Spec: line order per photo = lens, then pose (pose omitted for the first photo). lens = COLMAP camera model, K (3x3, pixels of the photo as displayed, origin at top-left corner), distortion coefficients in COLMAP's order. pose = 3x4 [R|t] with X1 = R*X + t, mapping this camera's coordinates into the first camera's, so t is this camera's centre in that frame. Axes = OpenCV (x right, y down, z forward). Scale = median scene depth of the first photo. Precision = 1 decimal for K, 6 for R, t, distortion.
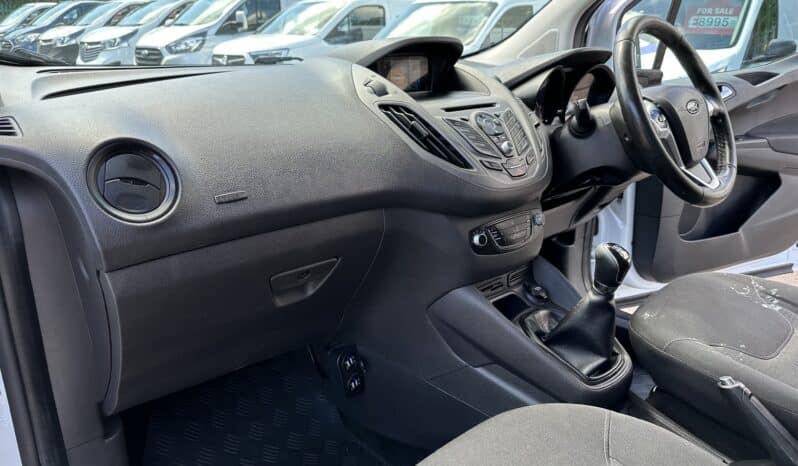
lens RADIAL K [[559.9, 0, 399.0], [0, 559.9, 233.0], [0, 0, 1]] dist [0.066146, -0.096747]
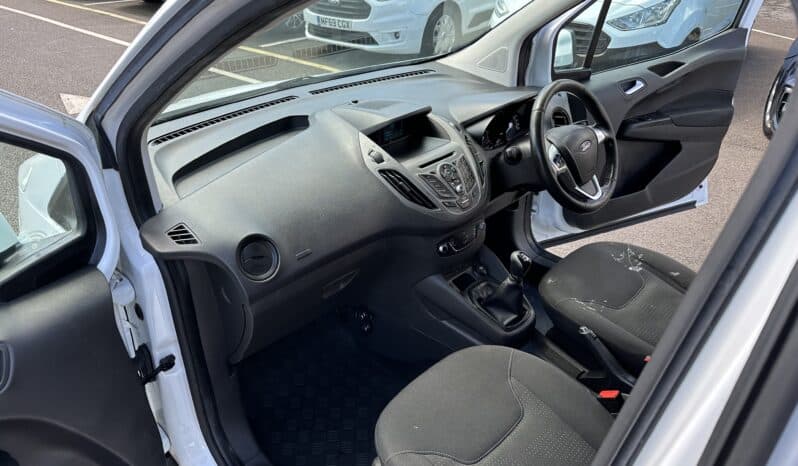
lens RADIAL K [[550.2, 0, 399.0], [0, 550.2, 233.0], [0, 0, 1]] dist [0.164180, -0.324462]
pose [[0.999077, -0.031854, 0.028812, -0.027507], [0.025251, 0.978239, 0.205941, -0.353235], [-0.034745, -0.205023, 0.978140, -0.537367]]
